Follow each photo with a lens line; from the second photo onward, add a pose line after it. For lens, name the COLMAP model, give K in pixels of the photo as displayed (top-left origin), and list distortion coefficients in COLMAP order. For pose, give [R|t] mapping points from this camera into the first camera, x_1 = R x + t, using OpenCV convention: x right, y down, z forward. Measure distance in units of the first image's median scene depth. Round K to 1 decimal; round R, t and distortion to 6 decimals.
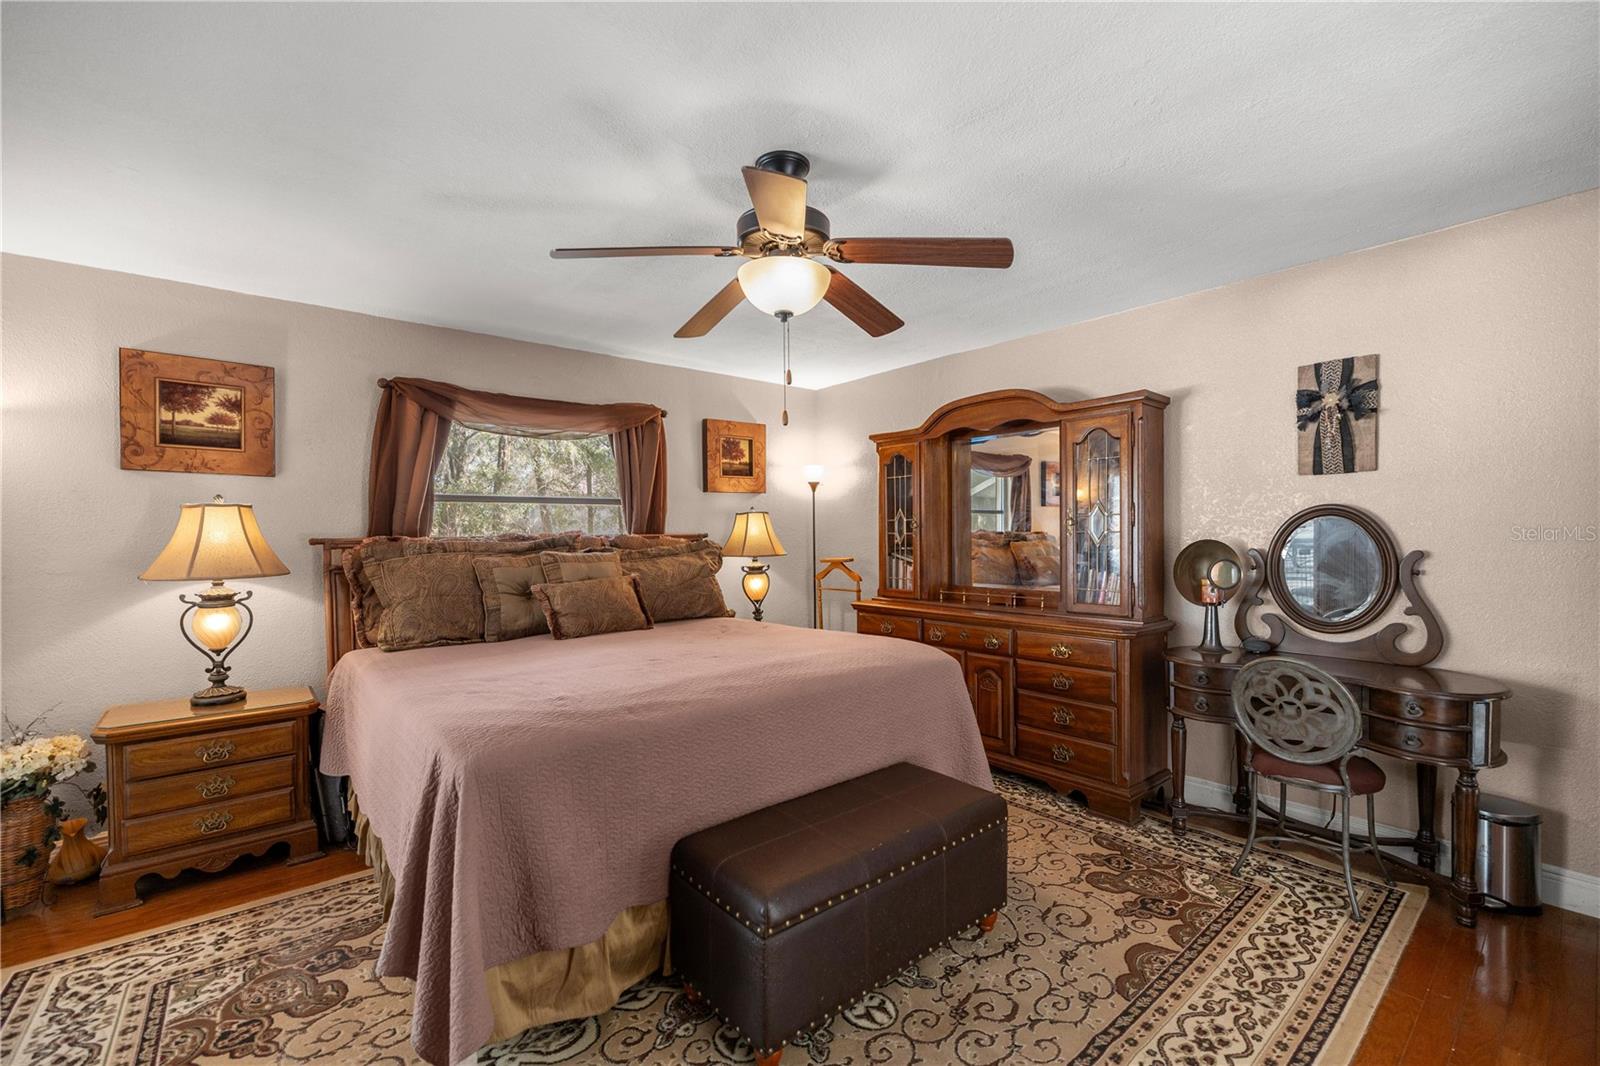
lens RADIAL K [[677.0, 0, 794.5], [0, 677.0, 531.8], [0, 0, 1]] dist [0.003028, 0.000364]
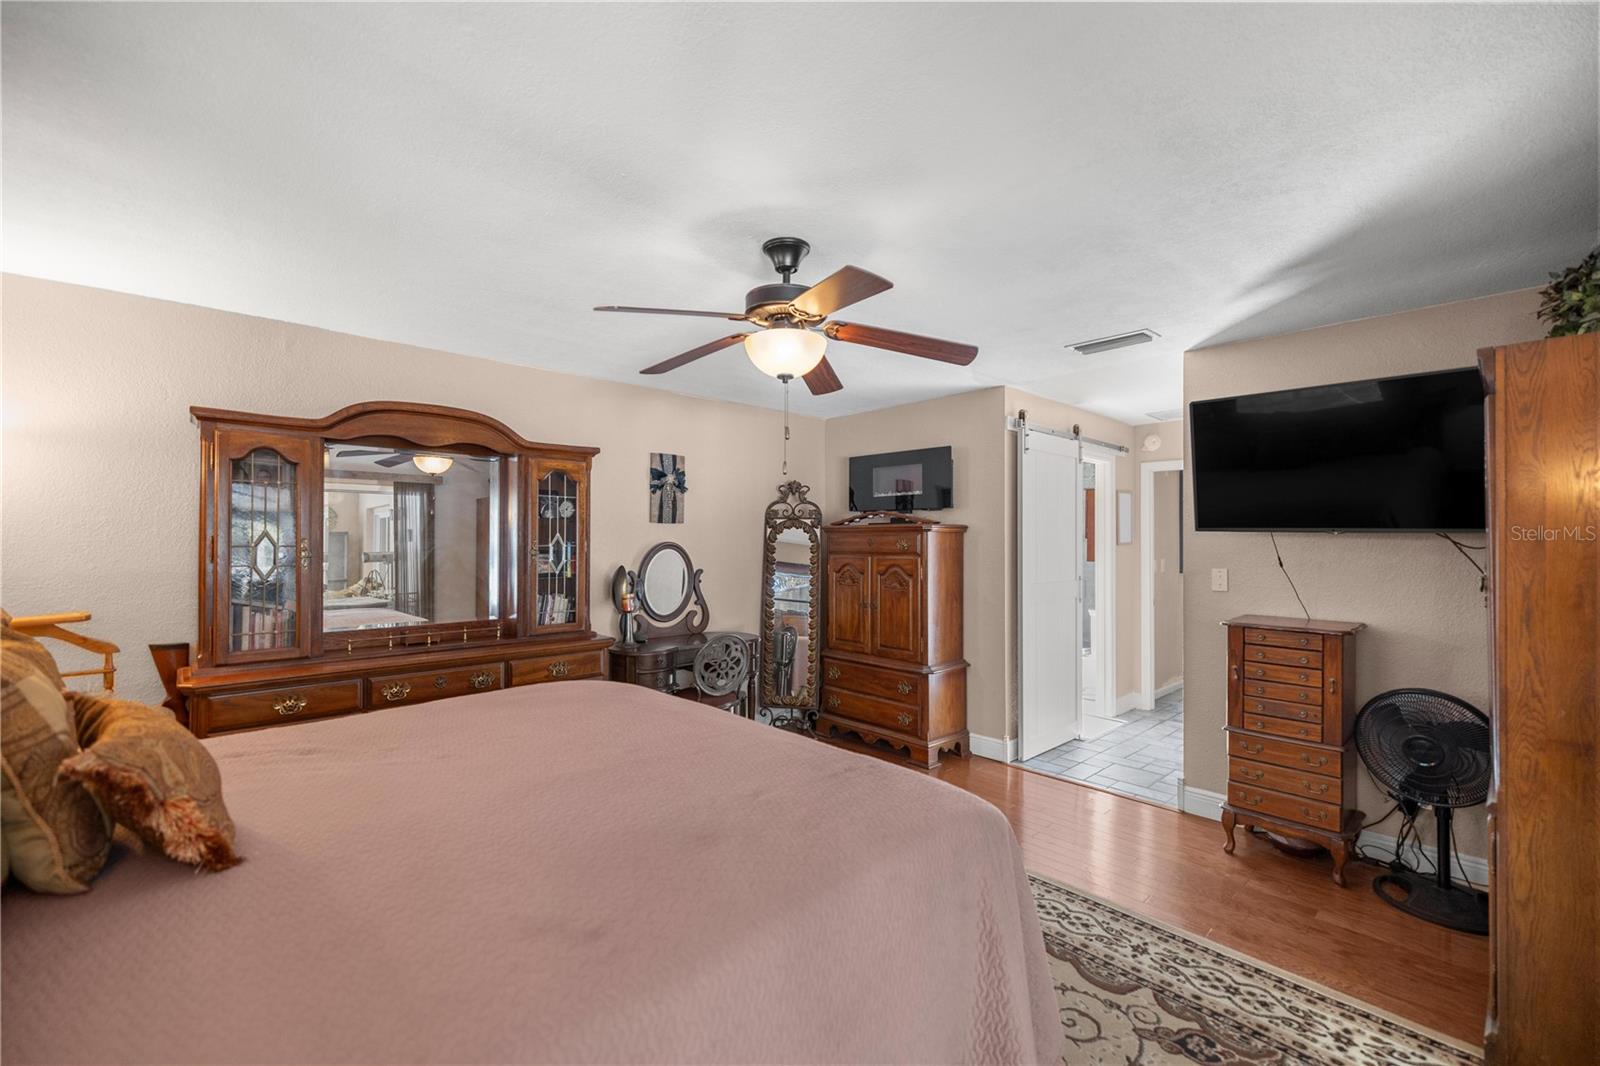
lens RADIAL K [[617.5, 0, 792.6], [0, 617.5, 546.2], [0, 0, 1]] dist [-0.004117, -0.000354]
pose [[-0.031445, 0.009266, 0.999463, -0.711554], [-0.001968, 0.999955, -0.009332, -0.018037], [-0.999504, -0.002261, -0.031425, 0.762785]]
